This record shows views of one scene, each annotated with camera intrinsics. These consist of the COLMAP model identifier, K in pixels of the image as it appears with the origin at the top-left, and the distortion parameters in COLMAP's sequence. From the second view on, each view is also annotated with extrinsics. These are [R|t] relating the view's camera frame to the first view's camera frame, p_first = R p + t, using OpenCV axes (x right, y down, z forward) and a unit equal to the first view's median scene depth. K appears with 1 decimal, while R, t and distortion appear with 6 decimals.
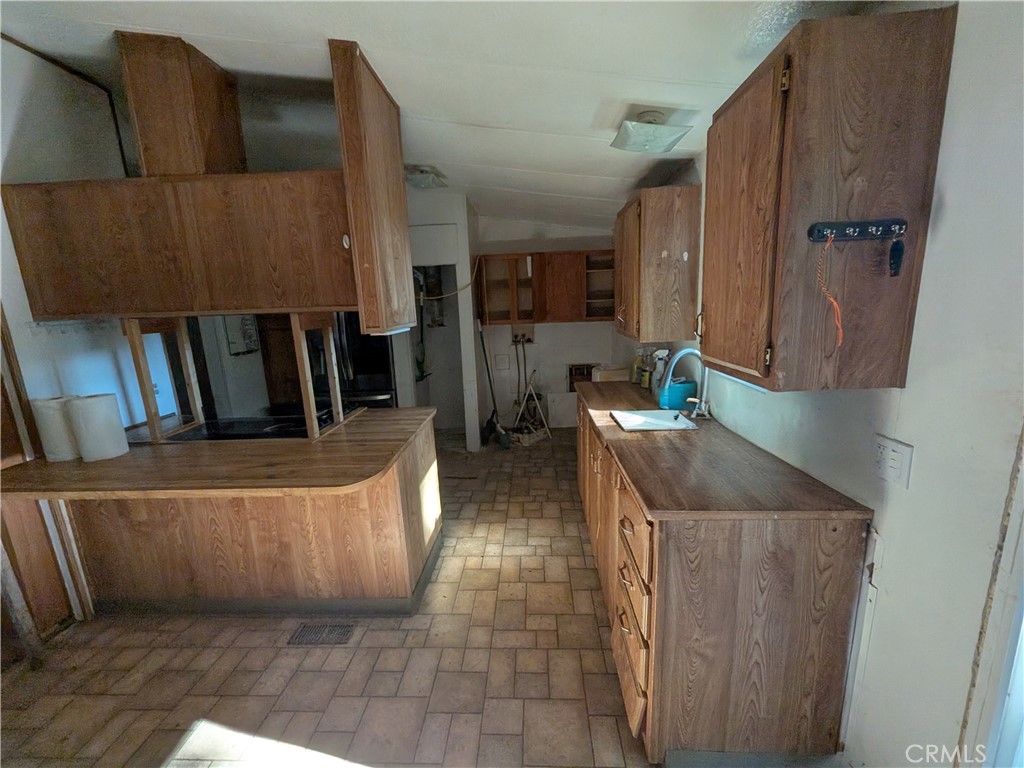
lens RADIAL K [[411.4, 0, 513.7], [0, 411.4, 382.9], [0, 0, 1]] dist [0.000659, -0.000296]
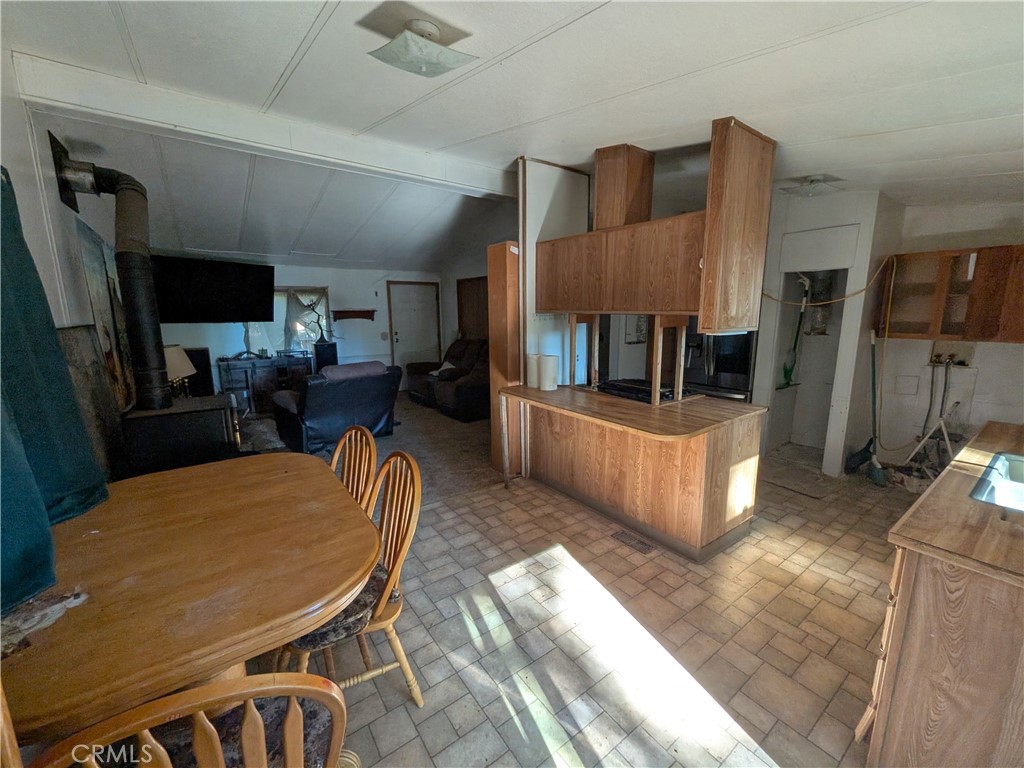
lens RADIAL K [[411.4, 0, 515.4], [0, 411.4, 381.5], [0, 0, 1]] dist [0.000659, -0.000296]
pose [[0.625881, 0.166567, -0.761924, 0.258601], [-0.171048, 0.982459, 0.074272, 0.032132], [0.760930, 0.083840, 0.643394, -0.250760]]
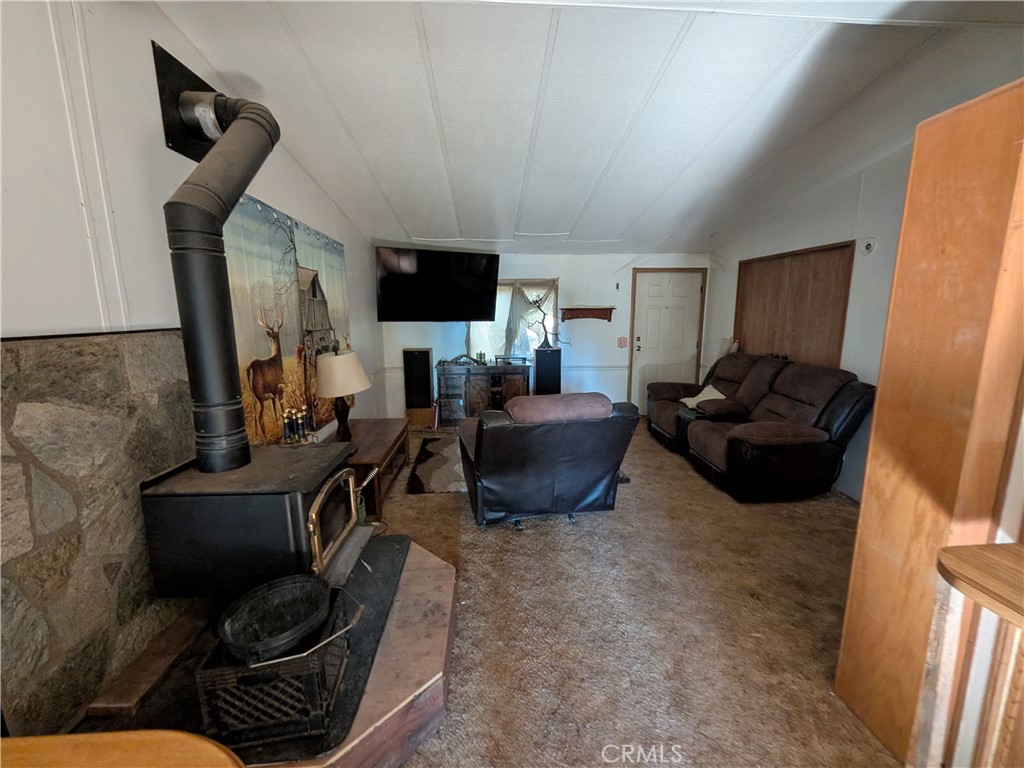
lens RADIAL K [[411.4, 0, 513.6], [0, 411.4, 382.7], [0, 0, 1]] dist [0.000659, -0.000296]
pose [[0.099058, 0.210145, -0.972639, -0.663415], [-0.195490, 0.962508, 0.188047, -0.008658], [0.975690, 0.171513, 0.136426, 0.144225]]
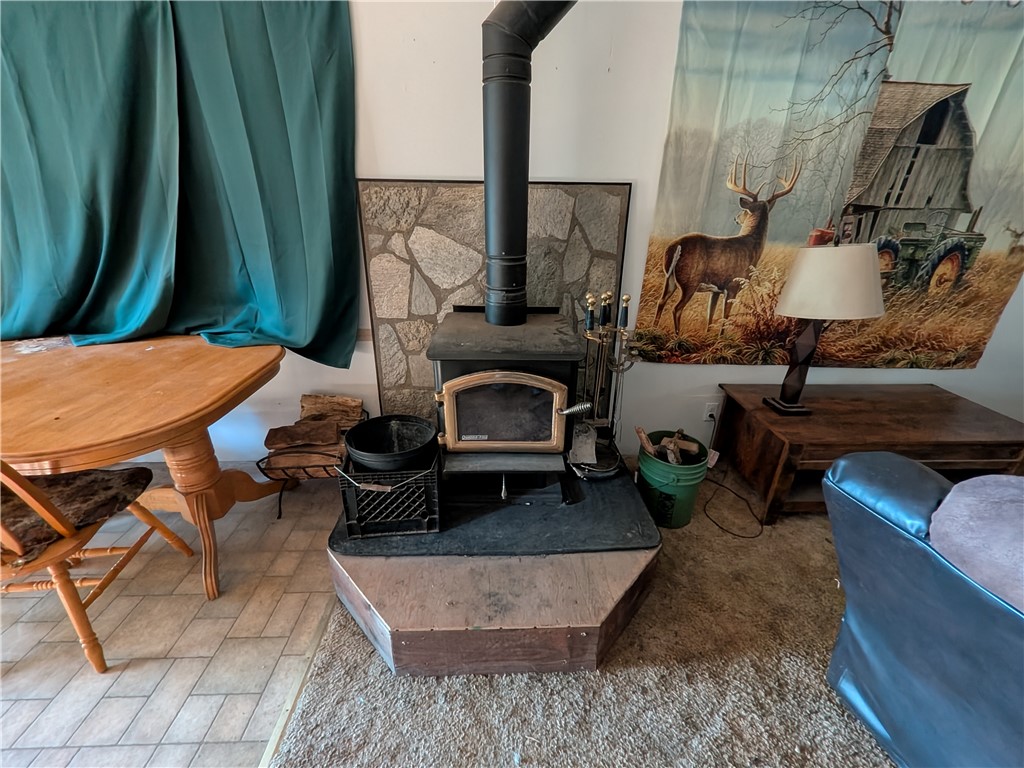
lens RADIAL K [[411.4, 0, 511.9], [0, 411.4, 382.0], [0, 0, 1]] dist [0.000659, -0.000296]
pose [[-0.996875, 0.053243, -0.058360, -1.433139], [0.009672, 0.815458, 0.578735, 0.024380], [0.078404, 0.576362, -0.813425, 0.493942]]
